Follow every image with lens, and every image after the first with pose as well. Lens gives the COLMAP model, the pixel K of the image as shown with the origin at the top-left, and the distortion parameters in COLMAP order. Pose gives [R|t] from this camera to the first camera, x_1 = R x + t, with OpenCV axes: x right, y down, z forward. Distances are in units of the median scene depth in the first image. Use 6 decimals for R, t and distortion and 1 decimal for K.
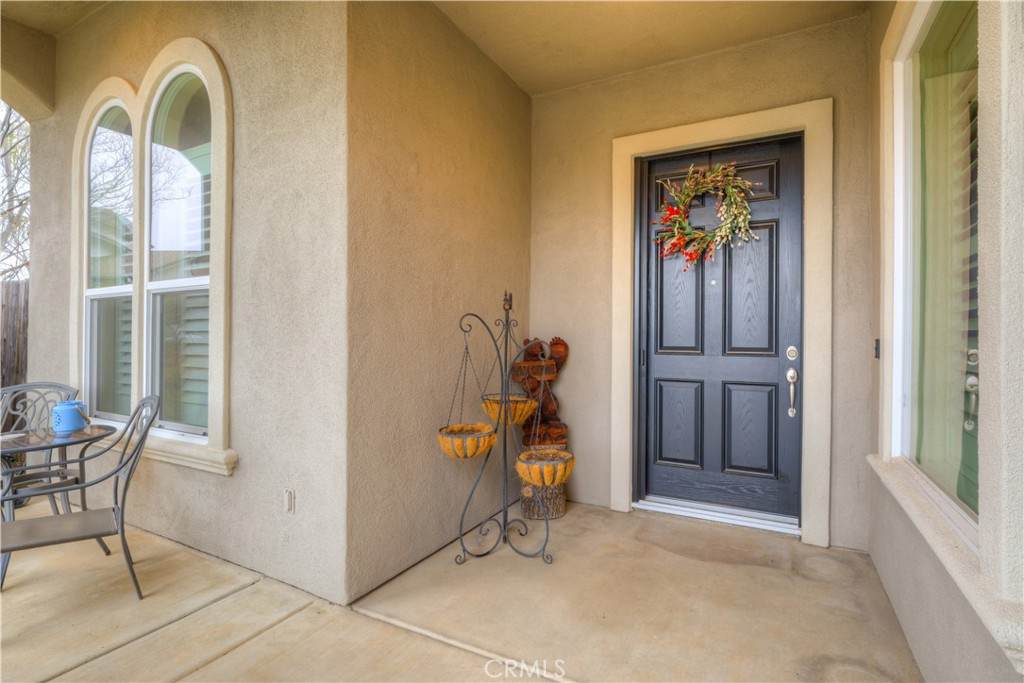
lens RADIAL K [[490.8, 0, 513.4], [0, 490.8, 338.8], [0, 0, 1]] dist [-0.003905, -0.000257]
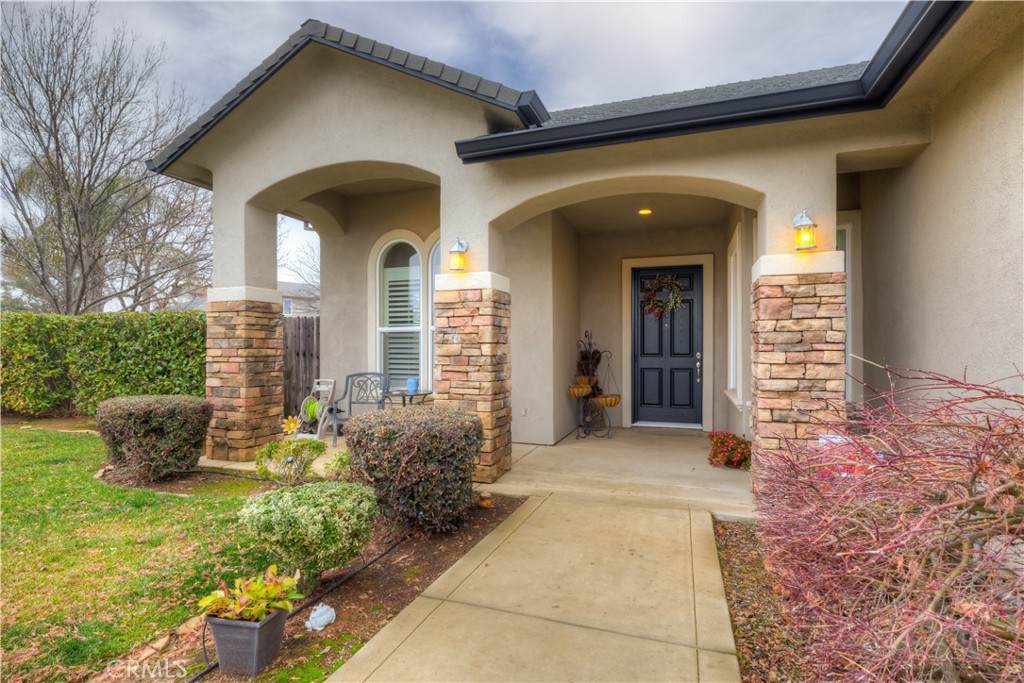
lens RADIAL K [[506.9, 0, 511.0], [0, 506.9, 340.1], [0, 0, 1]] dist [-0.000115, -0.000123]
pose [[0.989127, -0.002439, 0.147047, -0.651867], [0.003577, 0.999966, -0.007470, -0.030194], [-0.147023, 0.007915, 0.989101, -1.221552]]
